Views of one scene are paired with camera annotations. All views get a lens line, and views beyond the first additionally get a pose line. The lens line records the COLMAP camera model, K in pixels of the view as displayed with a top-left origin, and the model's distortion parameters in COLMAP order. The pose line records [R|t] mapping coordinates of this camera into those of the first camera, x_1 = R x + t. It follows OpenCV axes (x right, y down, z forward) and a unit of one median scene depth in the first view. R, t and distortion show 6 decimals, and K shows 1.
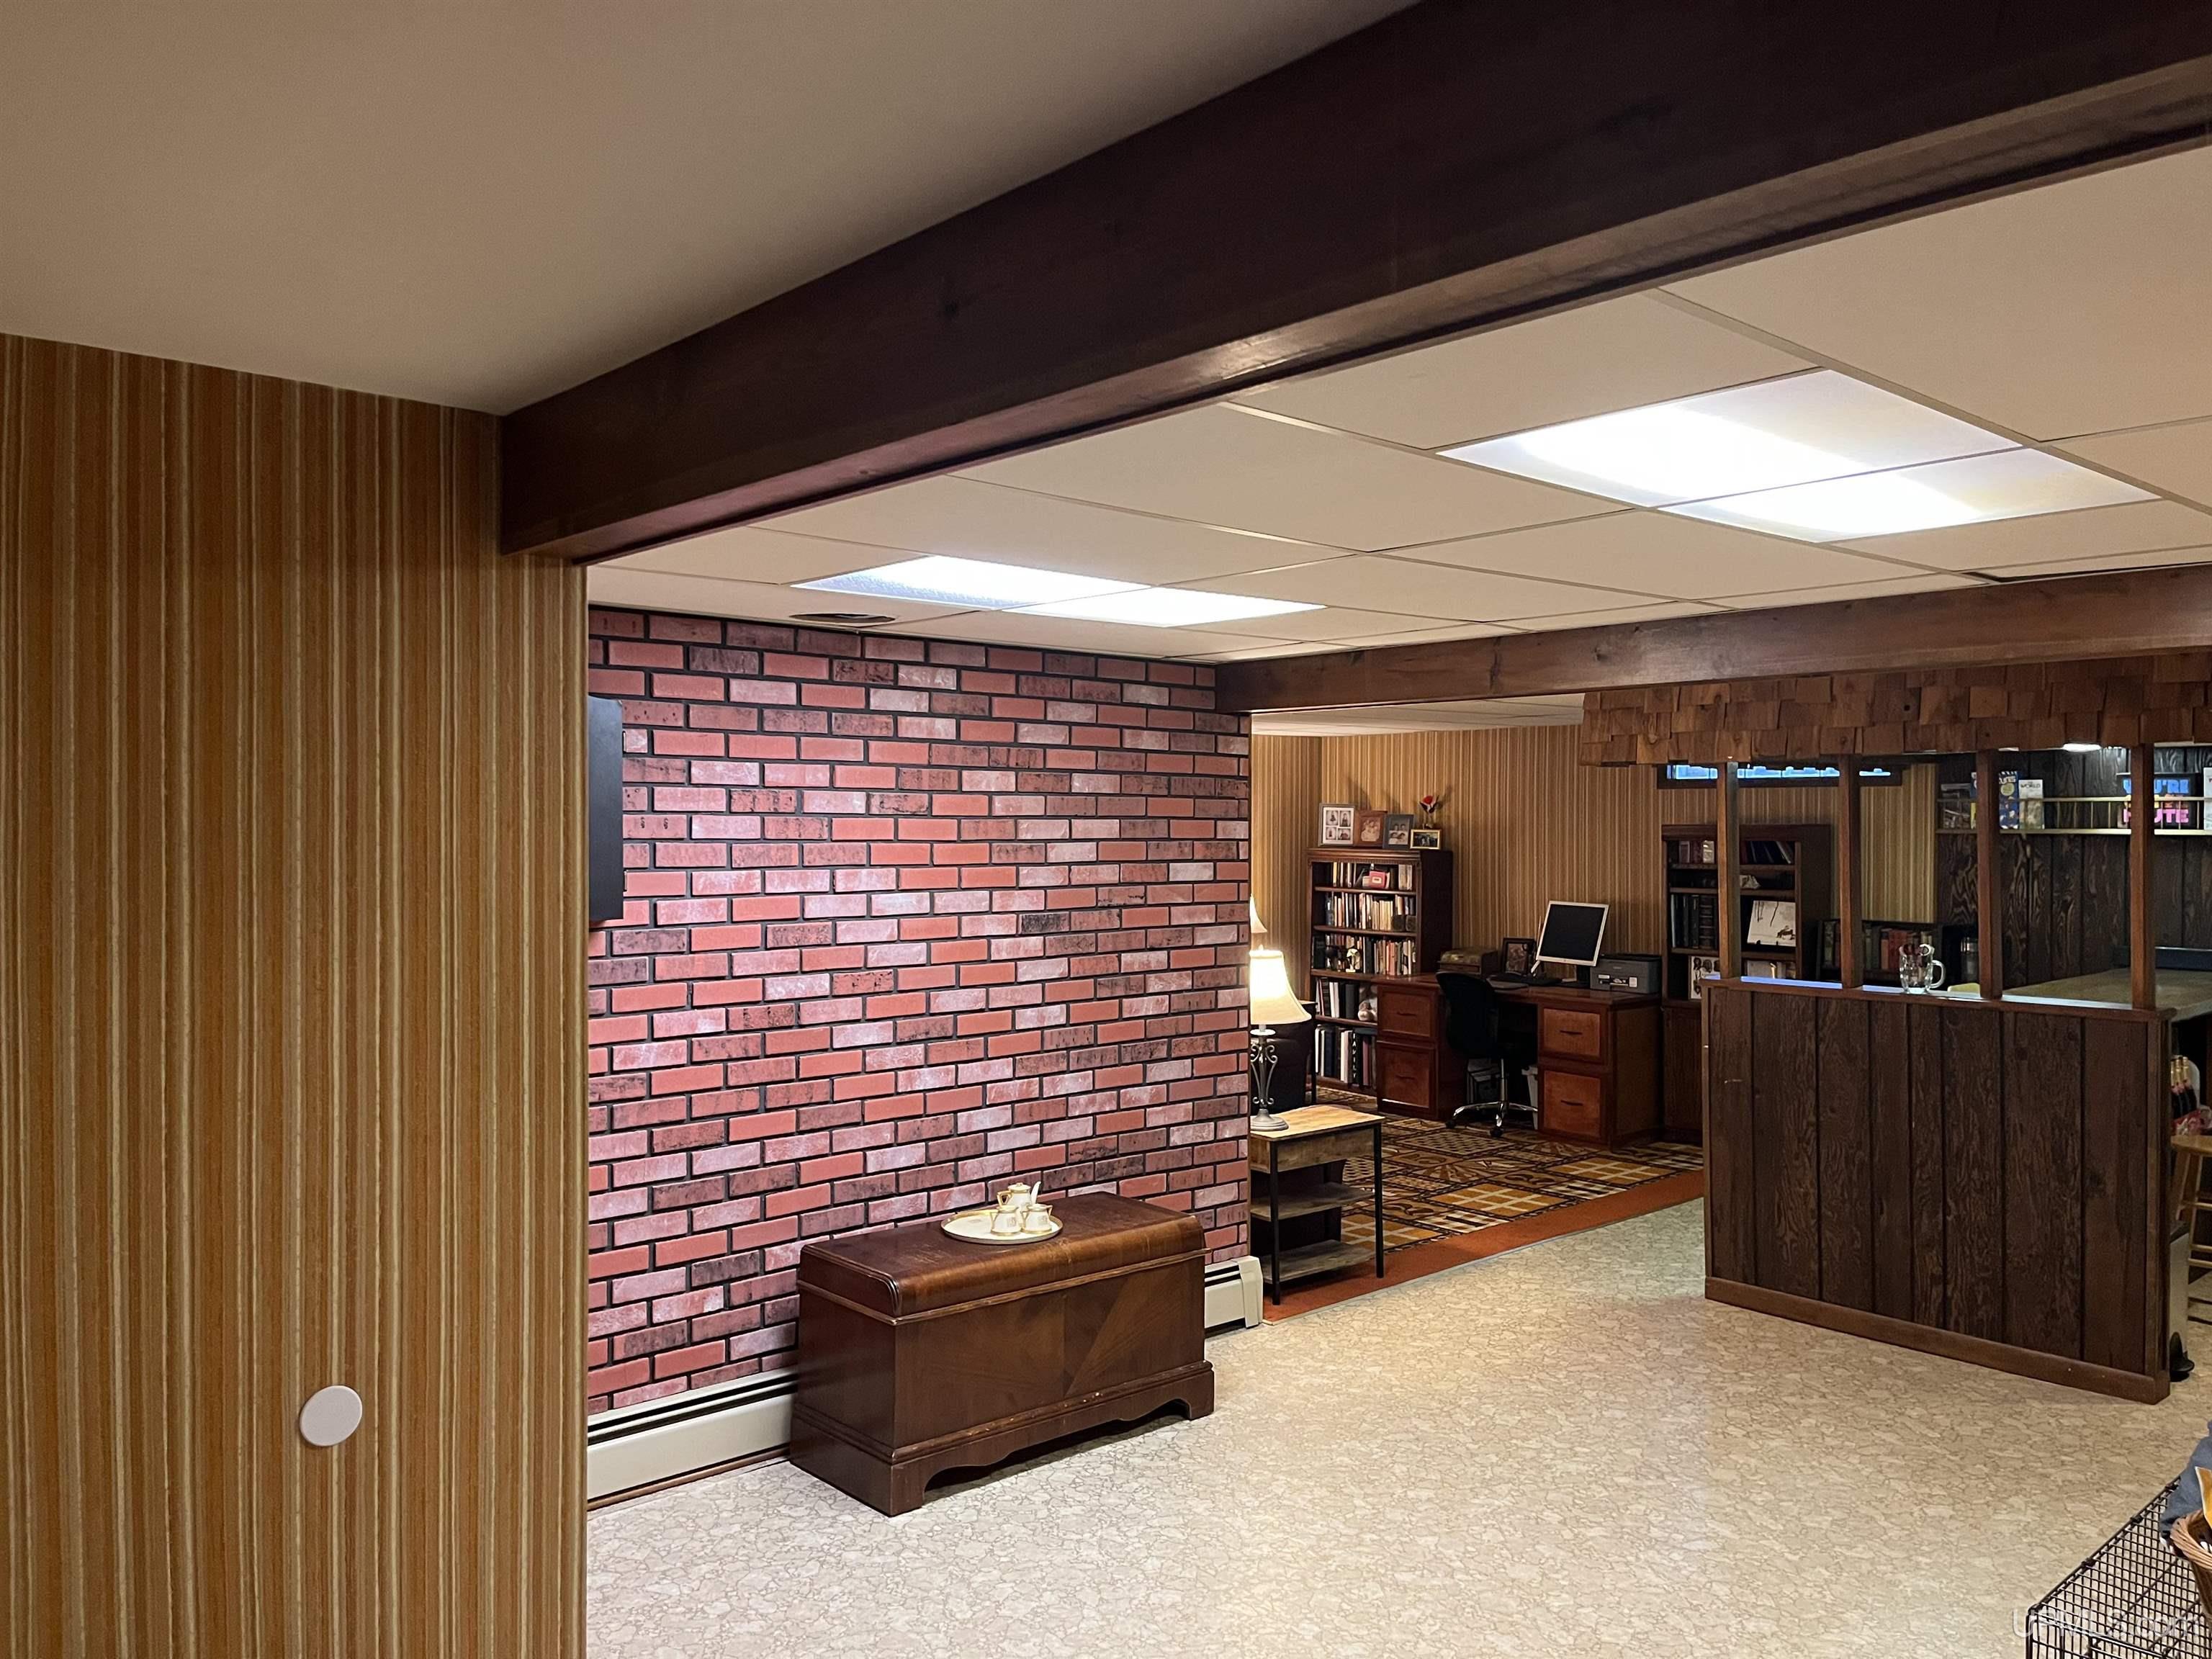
lens RADIAL K [[1638.4, 0, 1111.2], [0, 1638.4, 841.3], [0, 0, 1]] dist [0.079365, -0.095433]
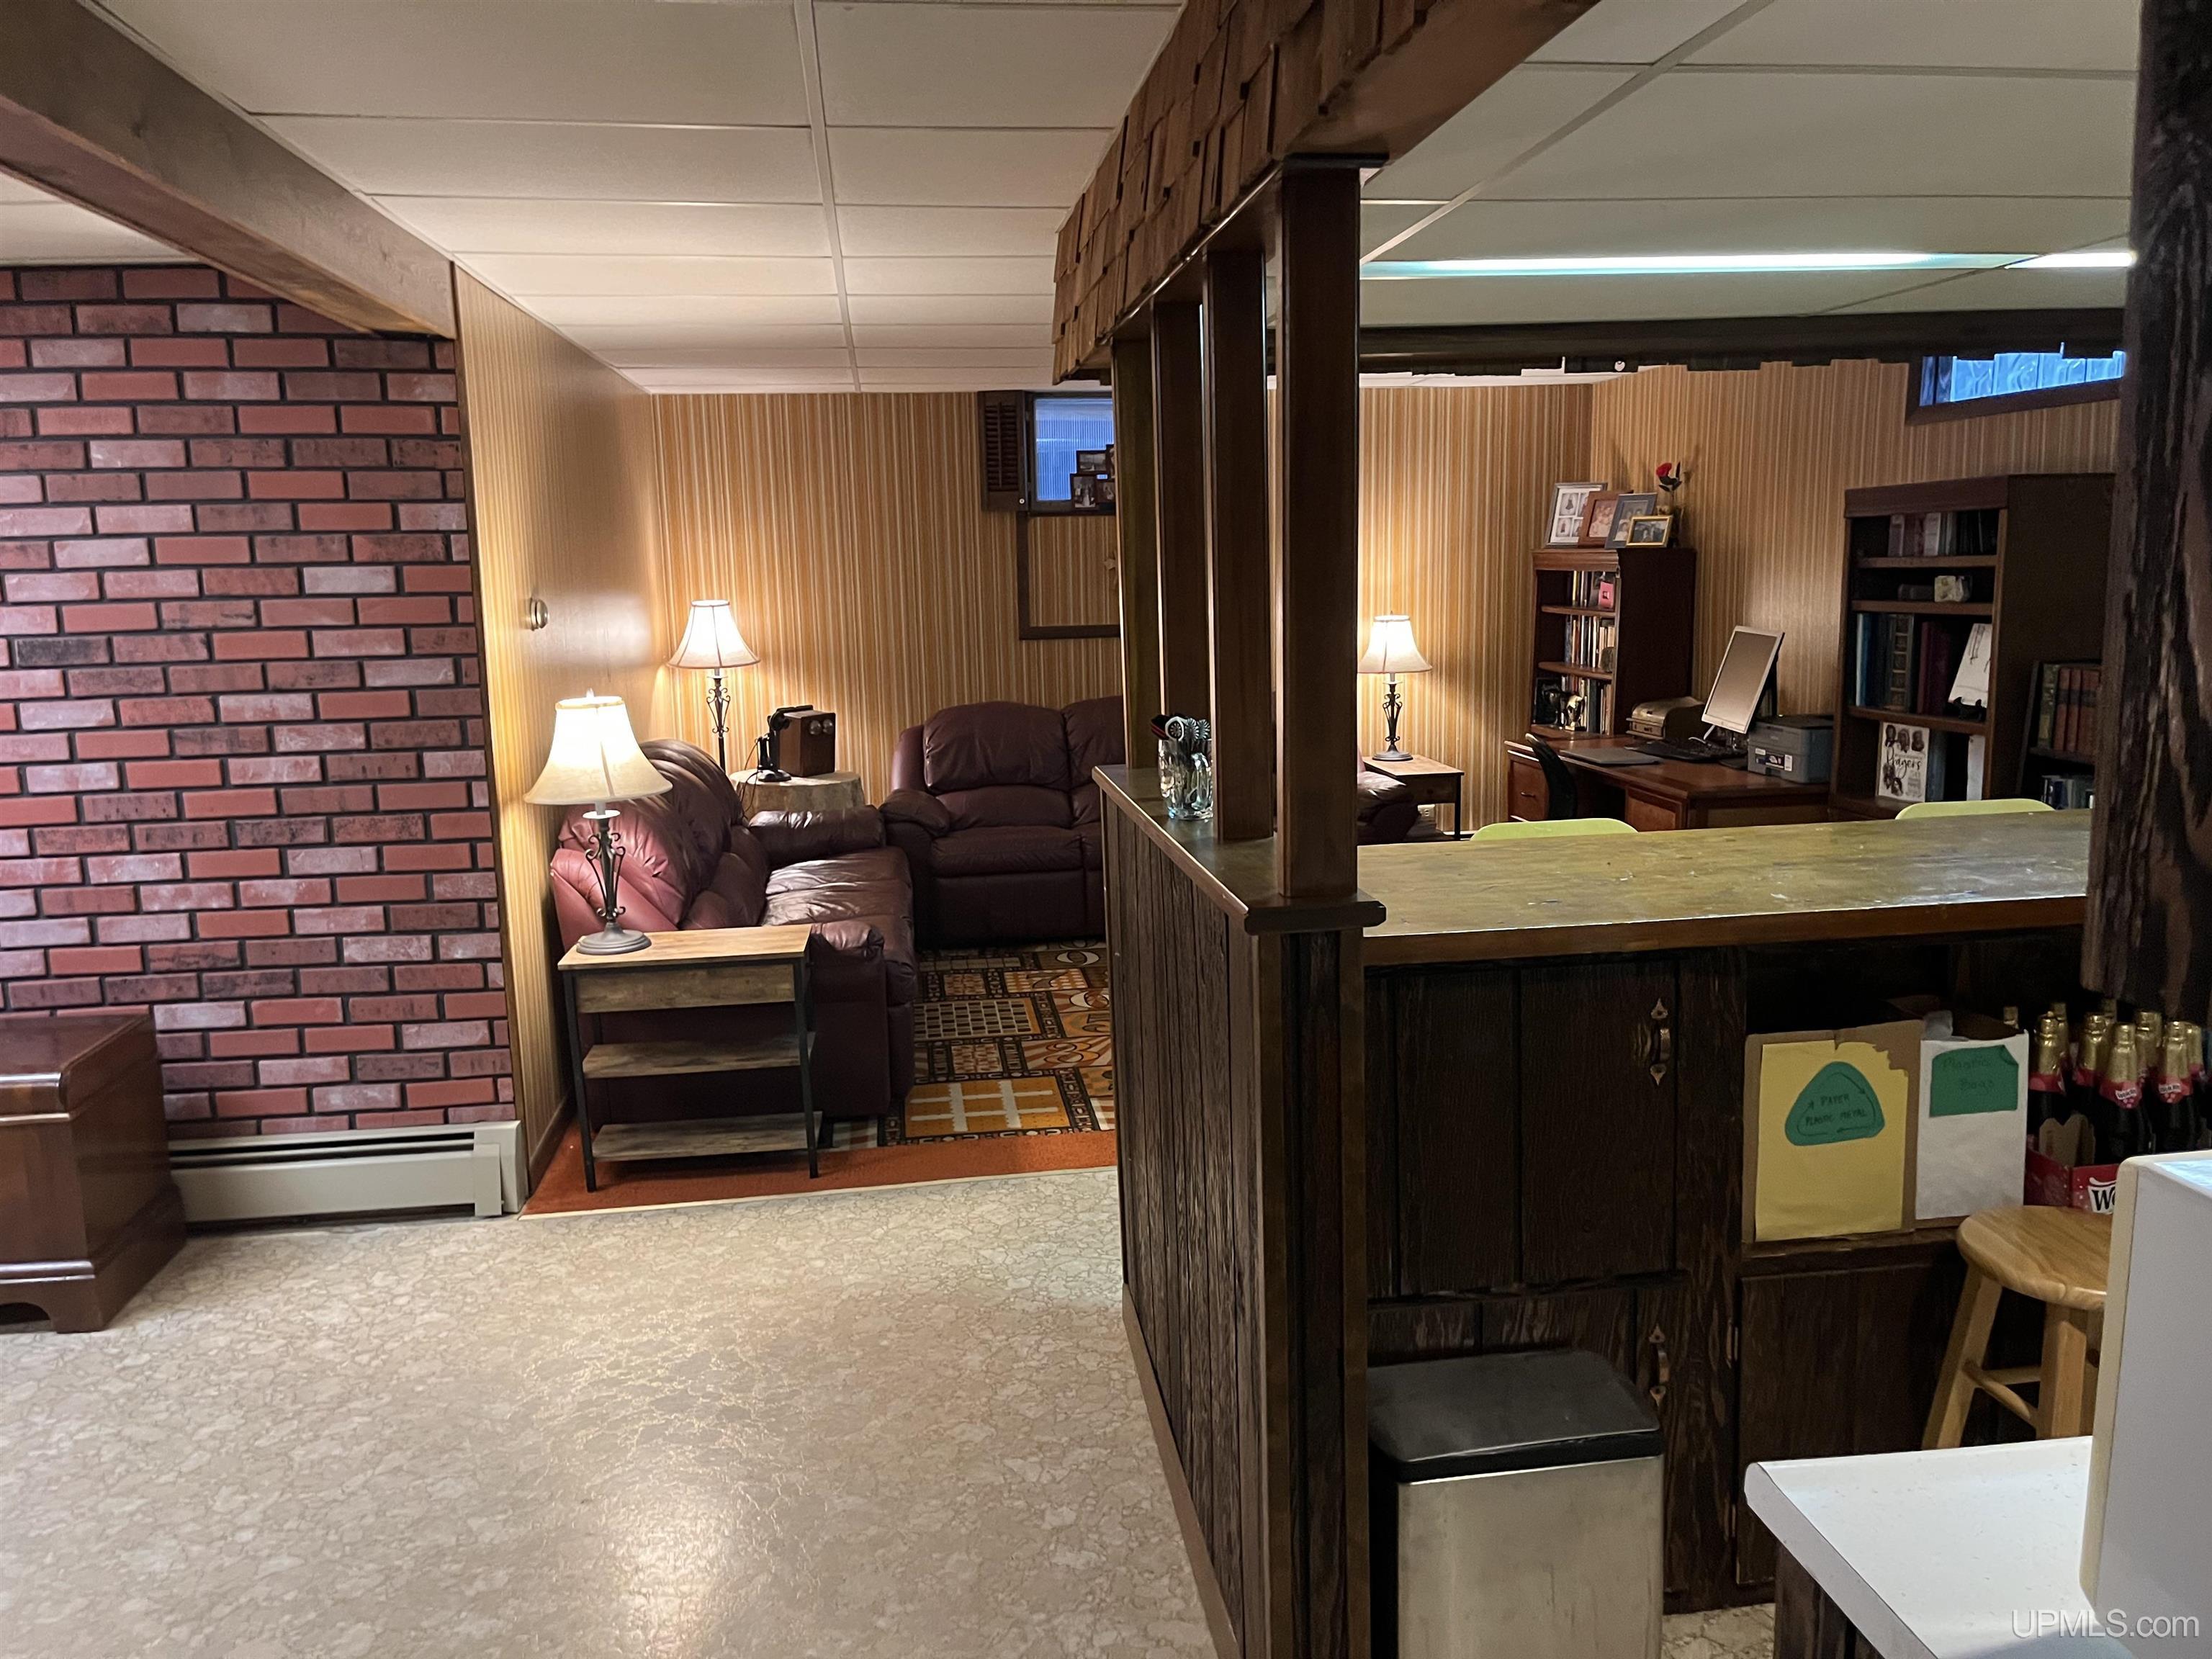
lens RADIAL K [[1638.4, 0, 1111.2], [0, 1638.4, 841.3], [0, 0, 1]] dist [0.079365, -0.095433]
pose [[0.828815, 0.074480, -0.554543, 0.724016], [0.018061, 0.987023, 0.159559, 0.021826], [0.559231, -0.142261, 0.816715, 0.601442]]
